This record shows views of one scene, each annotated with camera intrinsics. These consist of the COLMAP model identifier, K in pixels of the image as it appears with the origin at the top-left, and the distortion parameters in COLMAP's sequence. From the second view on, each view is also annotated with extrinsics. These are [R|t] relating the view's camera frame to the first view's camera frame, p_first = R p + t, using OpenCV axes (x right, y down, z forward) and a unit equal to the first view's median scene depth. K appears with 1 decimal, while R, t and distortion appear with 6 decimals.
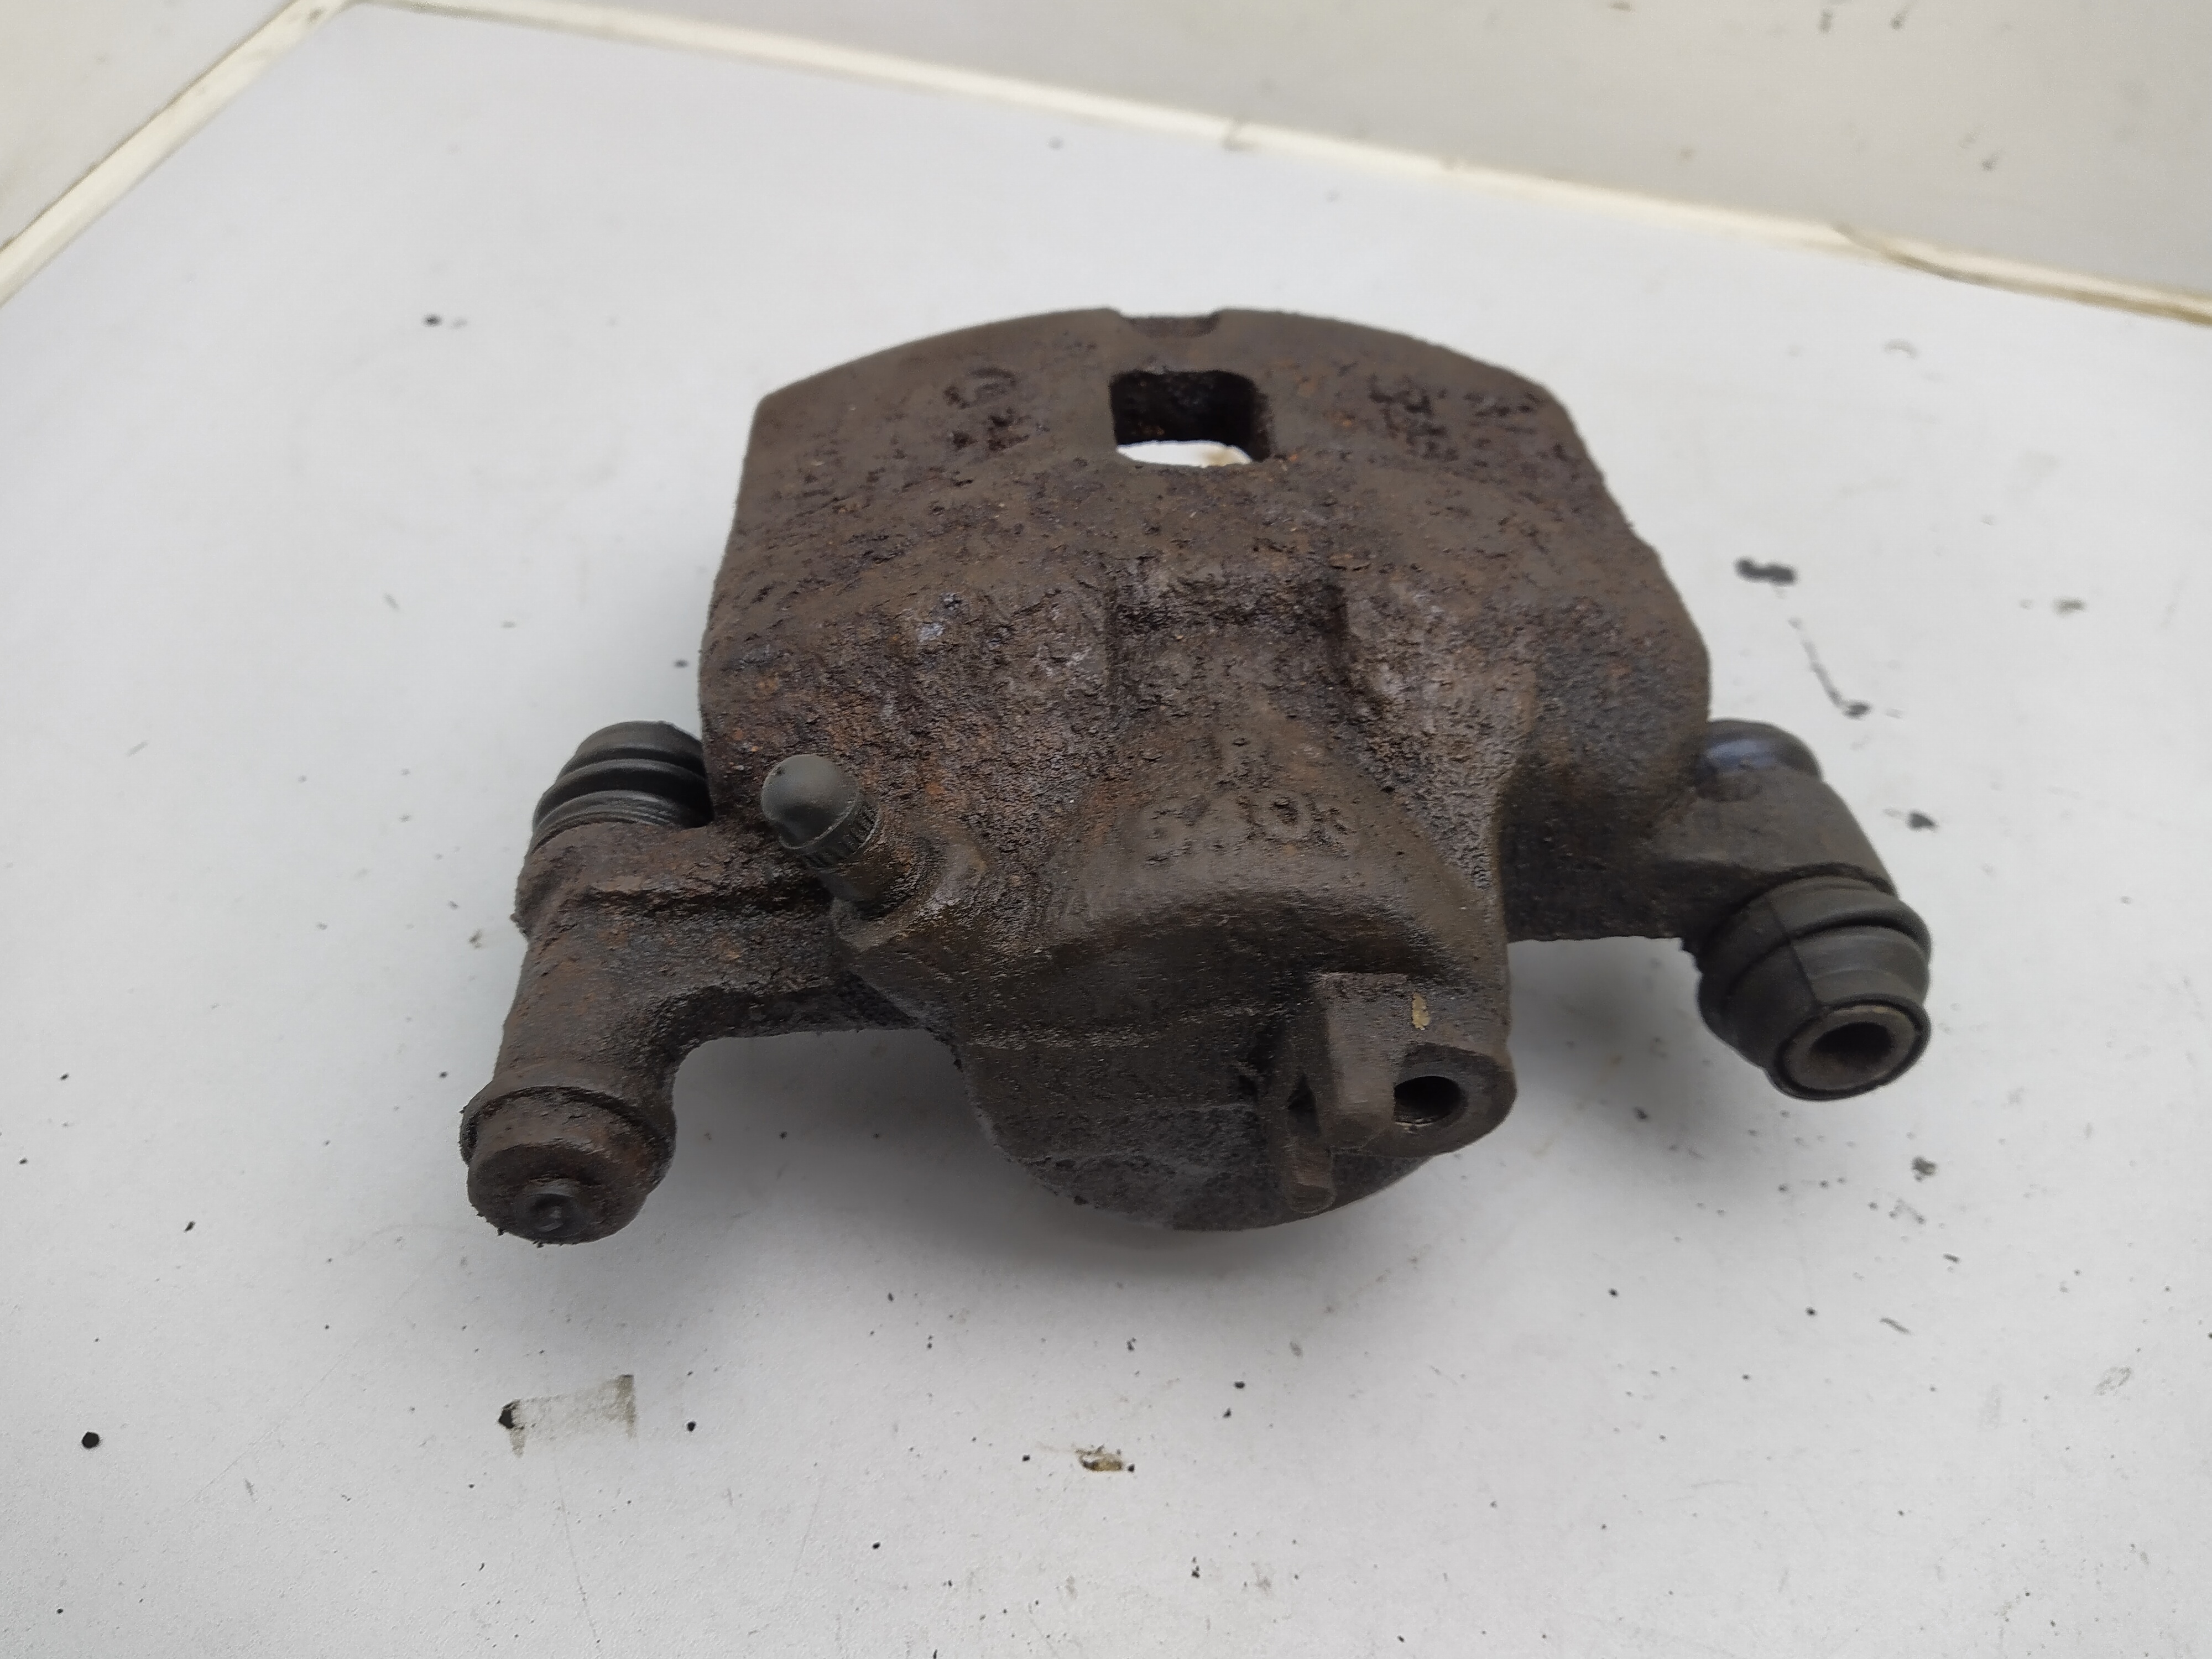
lens RADIAL K [[1576.6, 0, 1092.4], [0, 1576.6, 859.9], [0, 0, 1]] dist [0.020951, -0.077263]
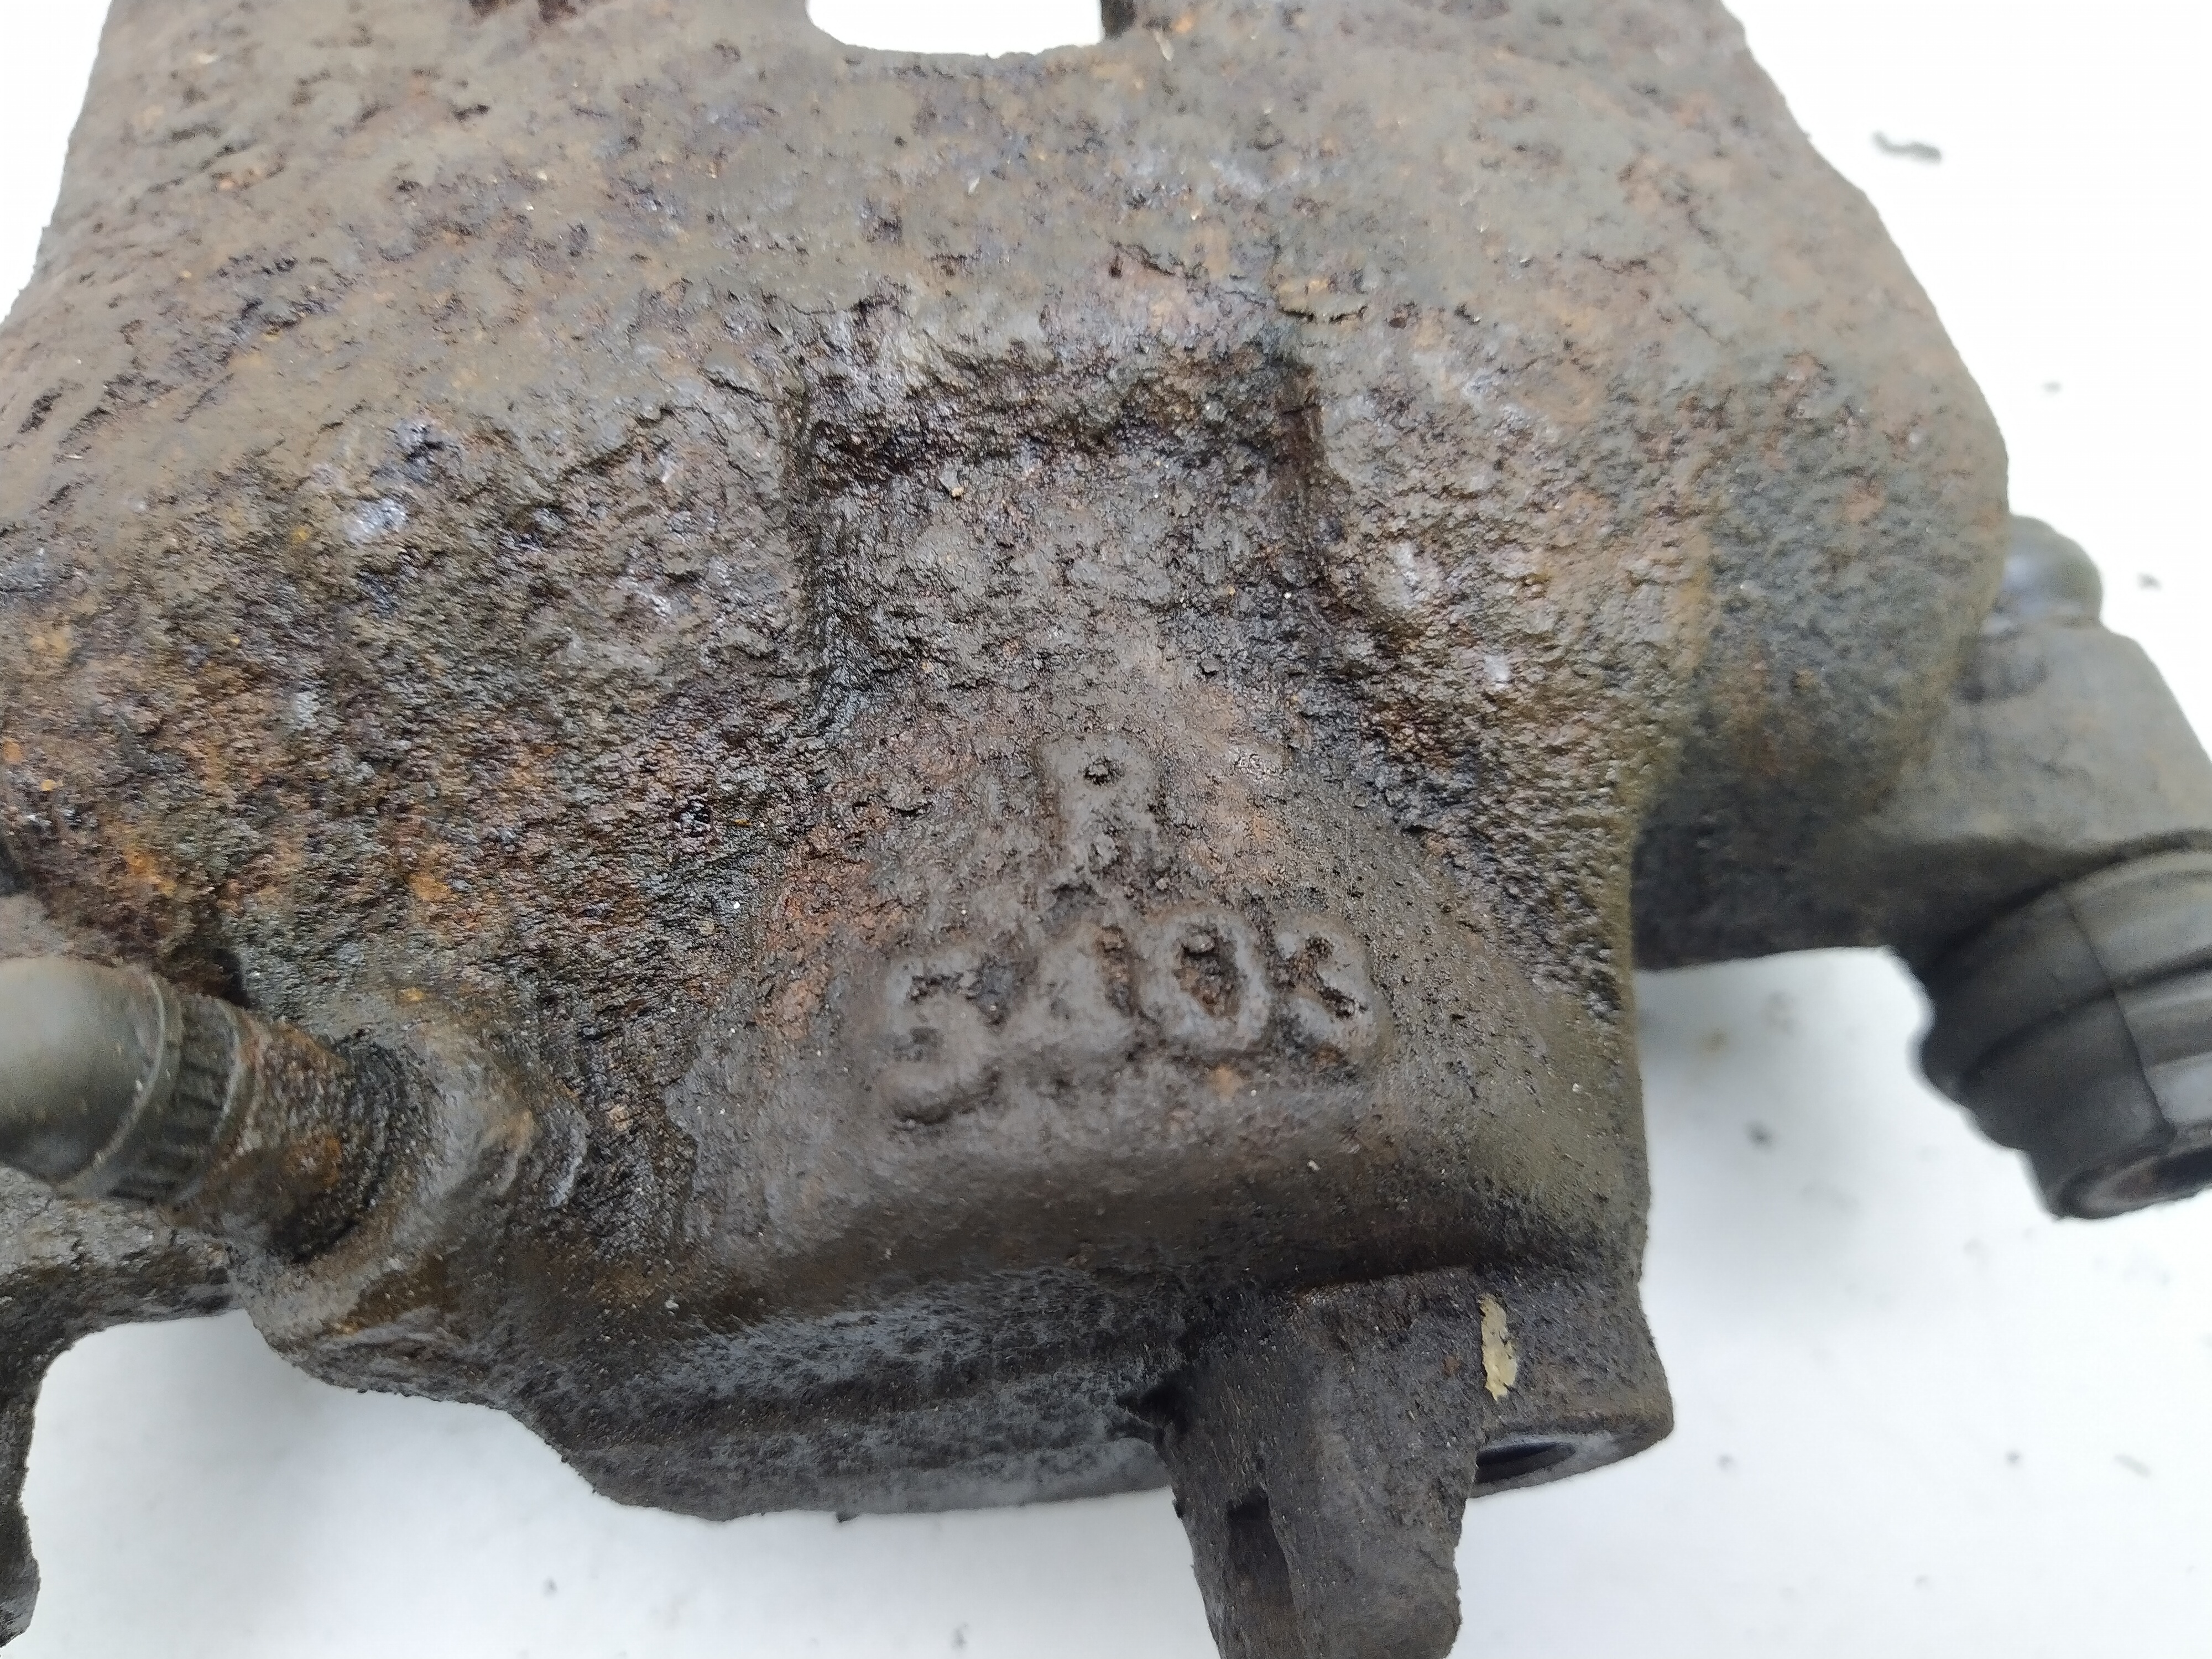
lens RADIAL K [[1576.6, 0, 1107.8], [0, 1576.6, 800.3], [0, 0, 1]] dist [0.020951, -0.077263]
pose [[0.994550, -0.066370, 0.080411, 0.055980], [0.042297, 0.961743, 0.270669, -0.176528], [-0.095299, -0.265793, 0.959308, 0.535122]]
